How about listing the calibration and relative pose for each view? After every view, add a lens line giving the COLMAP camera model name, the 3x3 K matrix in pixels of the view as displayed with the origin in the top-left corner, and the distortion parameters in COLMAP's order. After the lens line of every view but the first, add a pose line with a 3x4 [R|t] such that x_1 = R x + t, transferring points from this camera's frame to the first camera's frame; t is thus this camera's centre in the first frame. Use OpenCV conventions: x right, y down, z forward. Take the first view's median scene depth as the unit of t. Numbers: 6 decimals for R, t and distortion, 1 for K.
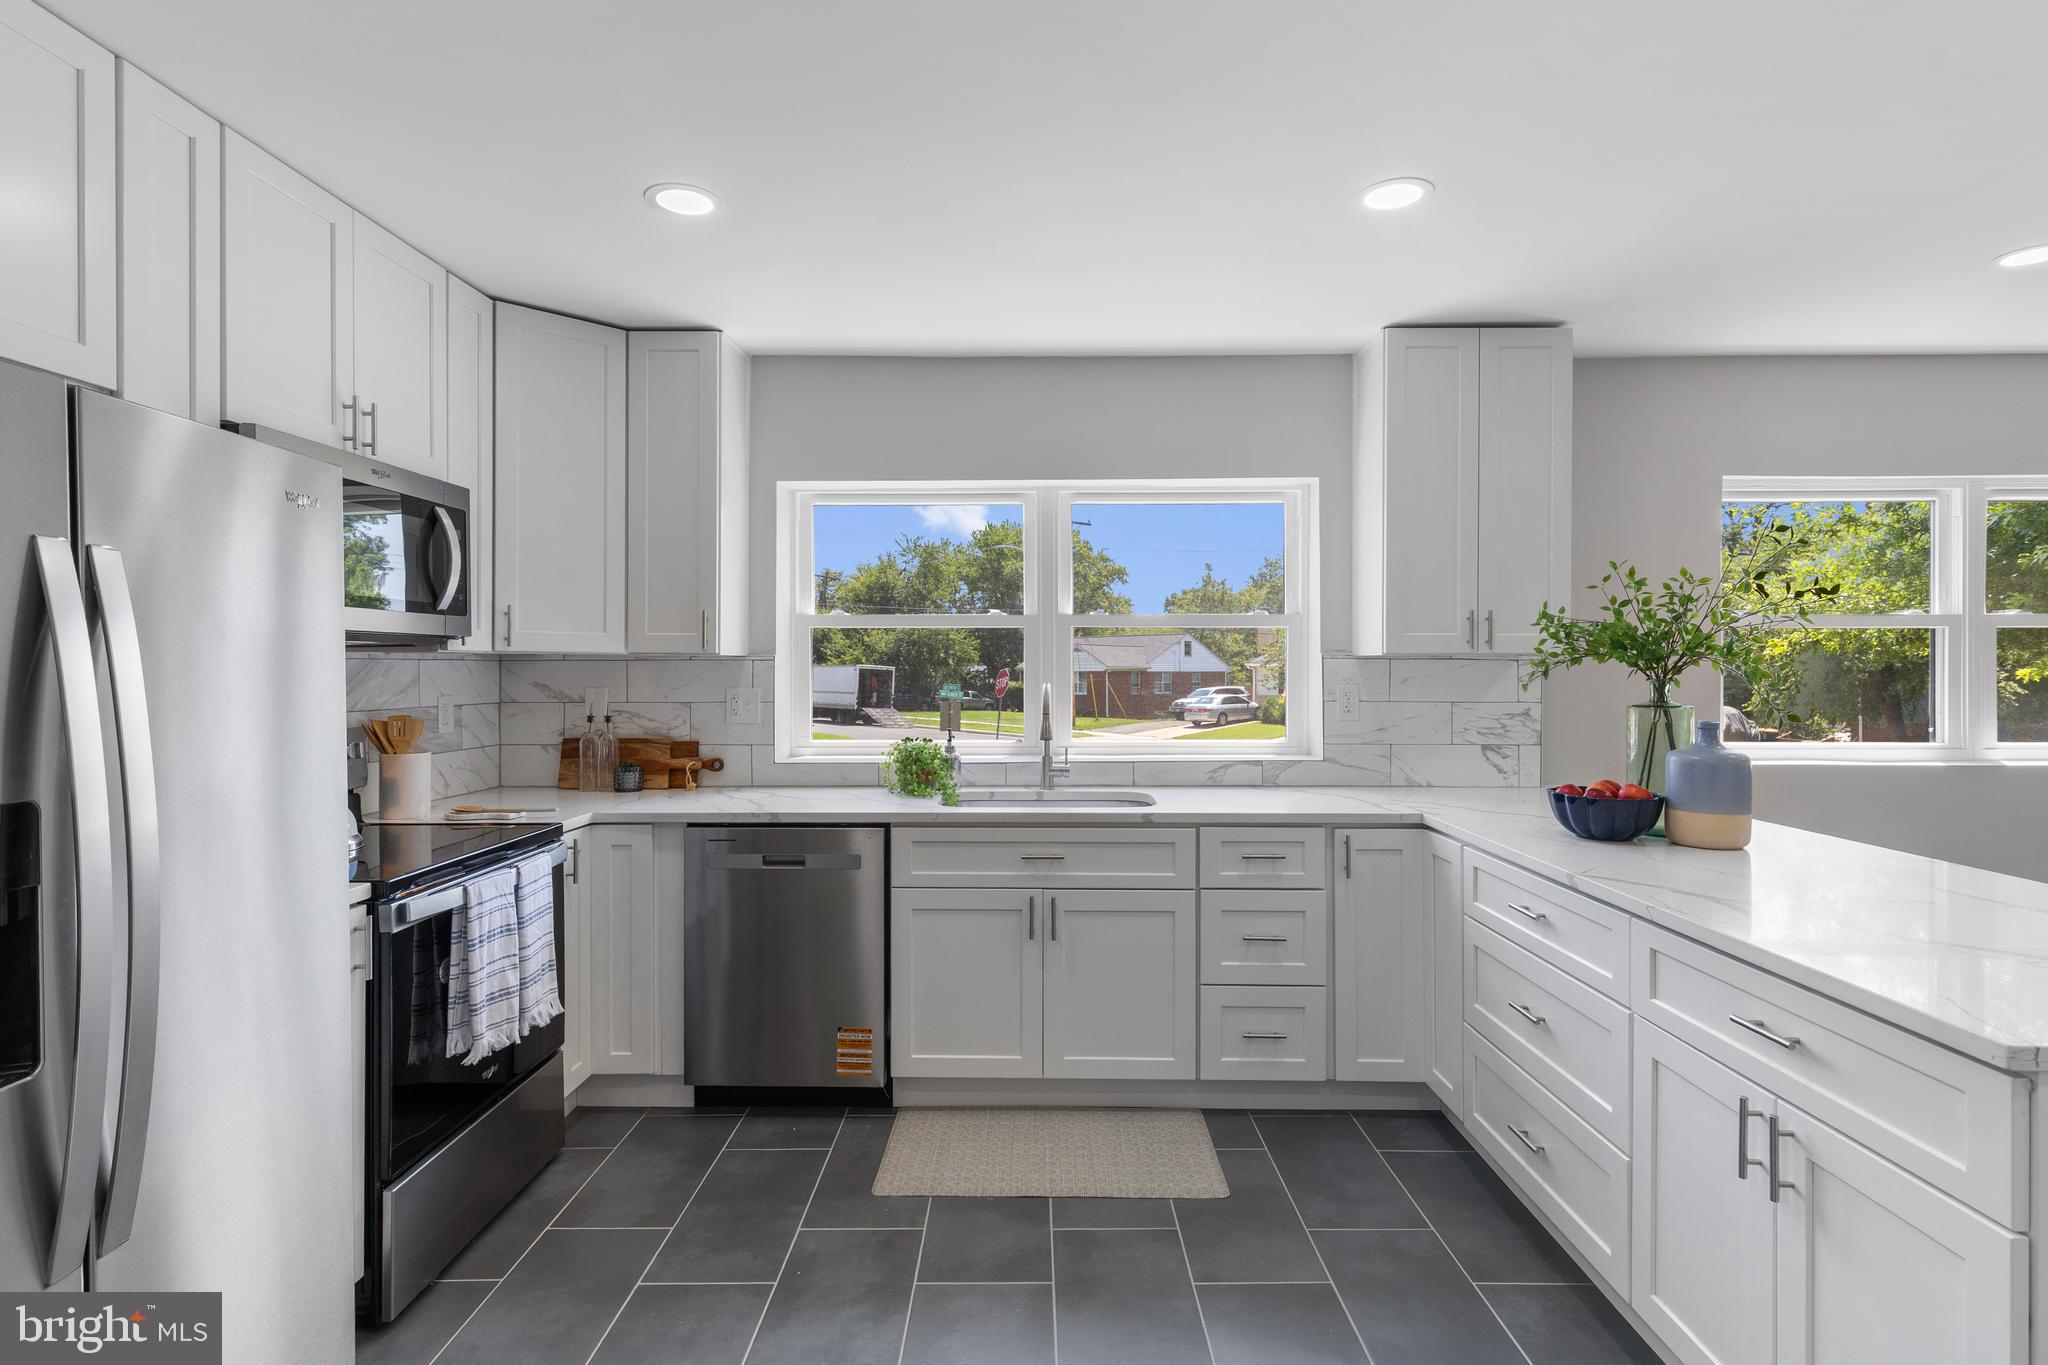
lens RADIAL K [[1016.5, 0, 1016.8], [0, 1016.5, 670.1], [0, 0, 1]] dist [0.008294, -0.001175]
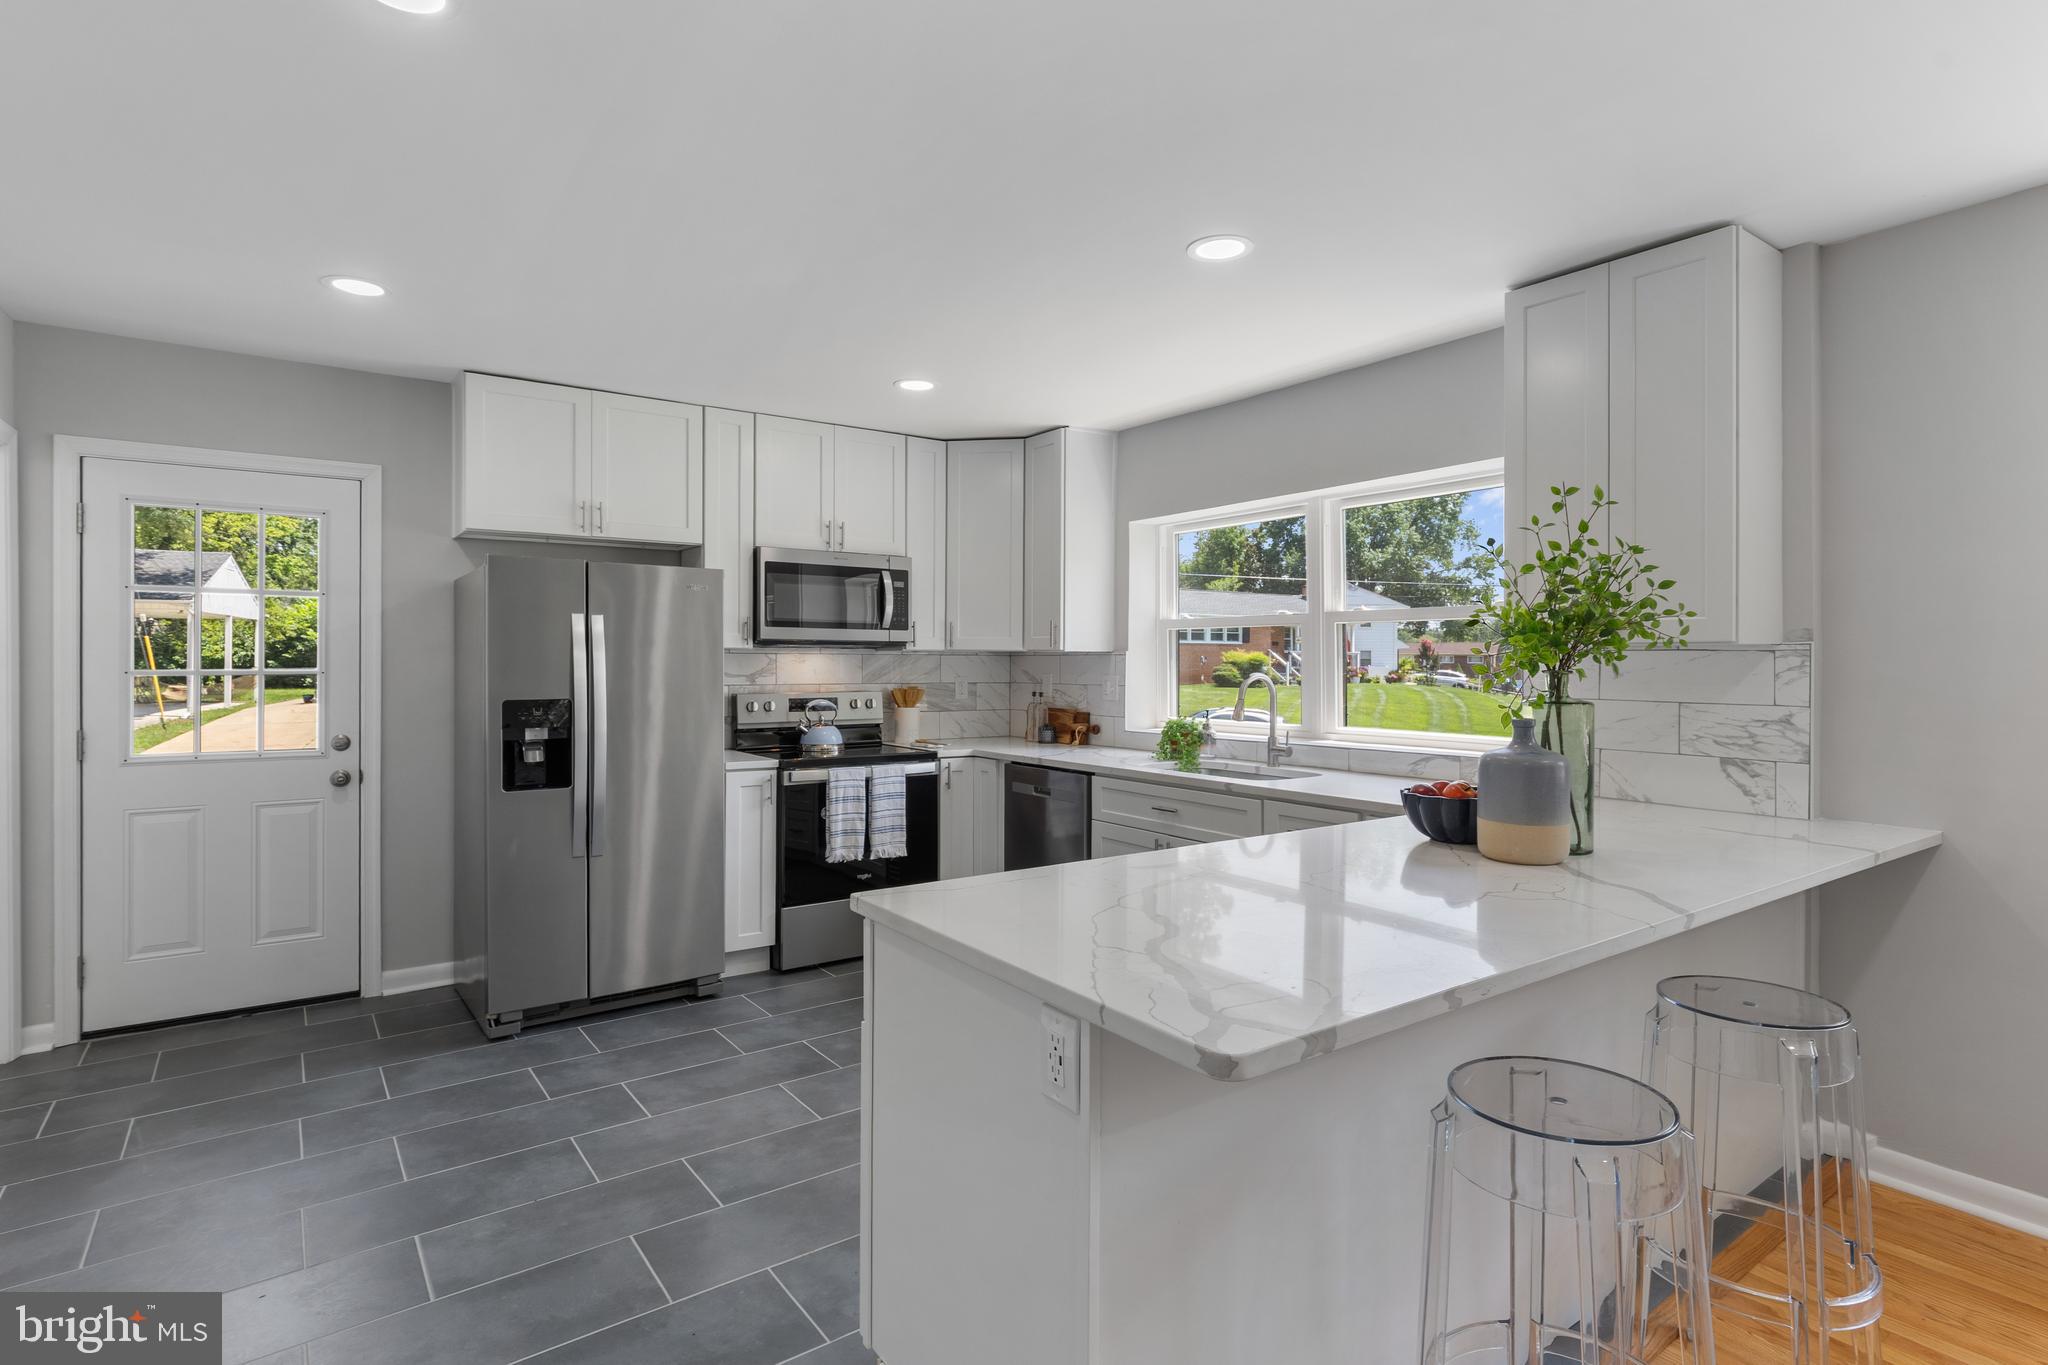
lens RADIAL K [[1016.5, 0, 1027.5], [0, 1016.5, 668.7], [0, 0, 1]] dist [0.008294, -0.001175]
pose [[0.596925, 0.006907, -0.802268, 0.914931], [-0.007535, 0.999967, 0.003003, 0.006810], [0.802262, 0.004253, 0.596957, 0.108094]]
